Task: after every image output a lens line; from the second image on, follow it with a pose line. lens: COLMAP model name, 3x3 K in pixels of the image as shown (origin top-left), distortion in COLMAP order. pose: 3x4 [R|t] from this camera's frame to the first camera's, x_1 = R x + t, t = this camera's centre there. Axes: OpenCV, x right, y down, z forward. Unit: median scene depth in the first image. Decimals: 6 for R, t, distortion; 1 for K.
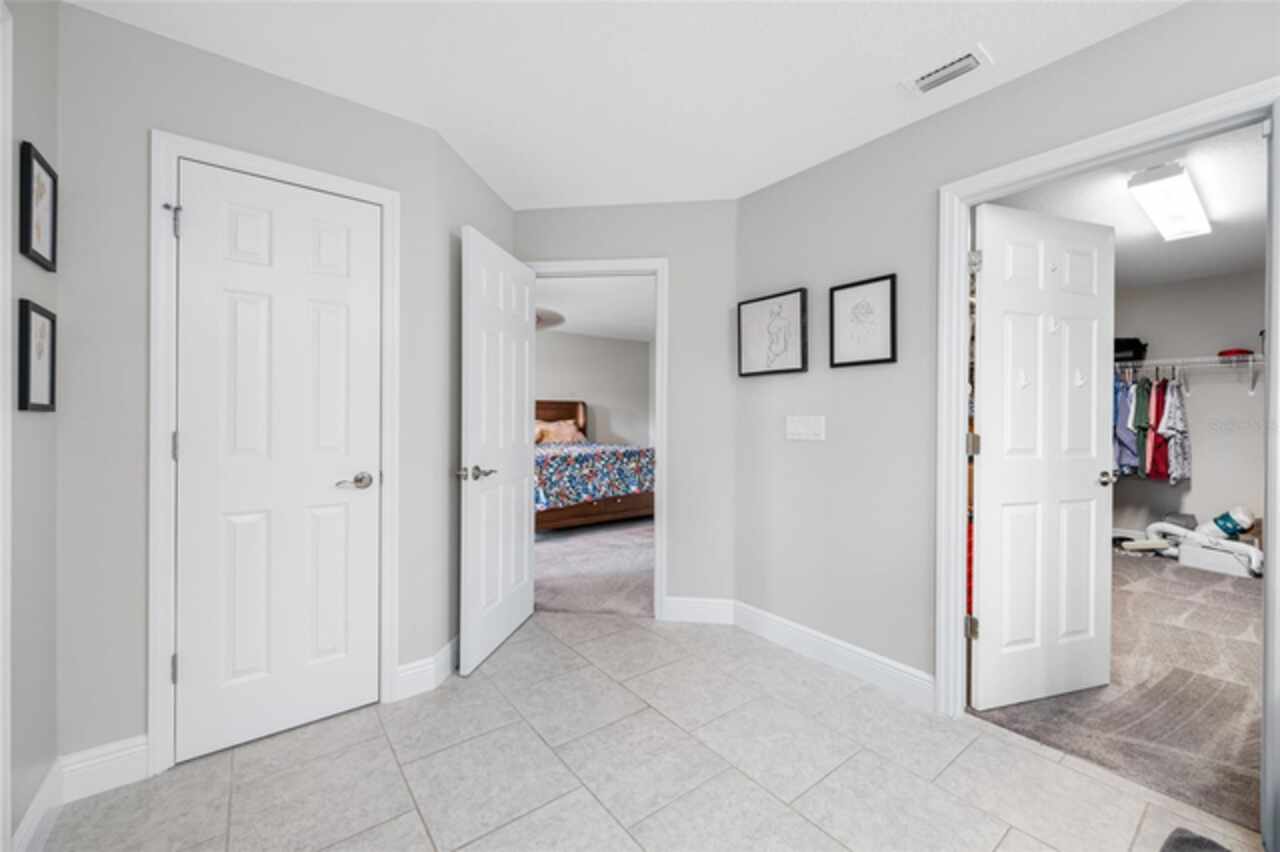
lens RADIAL K [[510.4, 0, 638.0], [0, 510.4, 425.9], [0, 0, 1]] dist [0.002255, -0.000066]
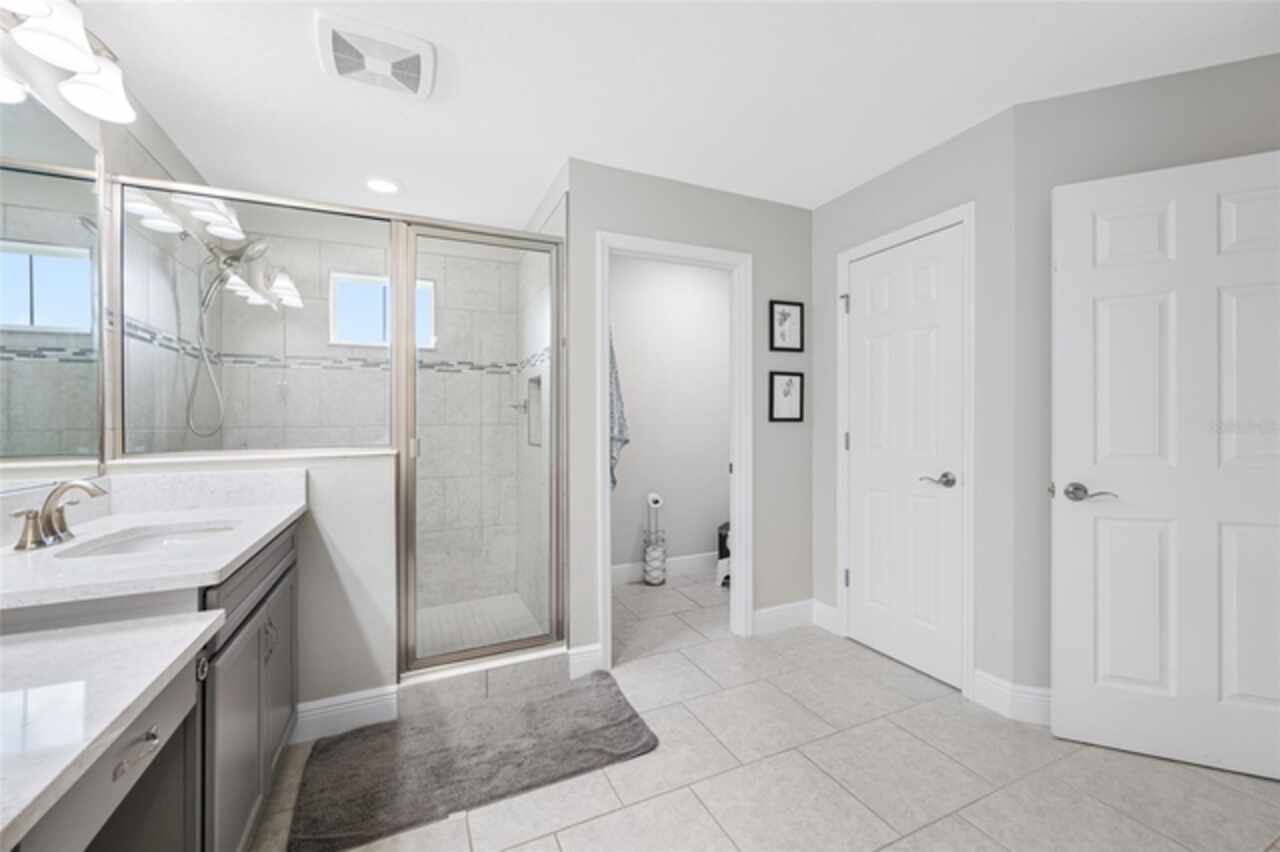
lens RADIAL K [[510.4, 0, 639.3], [0, 510.4, 424.6], [0, 0, 1]] dist [0.002255, -0.000066]
pose [[-0.222171, 0.002245, -0.975005, 0.749713], [-0.004183, 0.999986, 0.003256, -0.014655], [0.974999, 0.004802, -0.222159, 0.647476]]
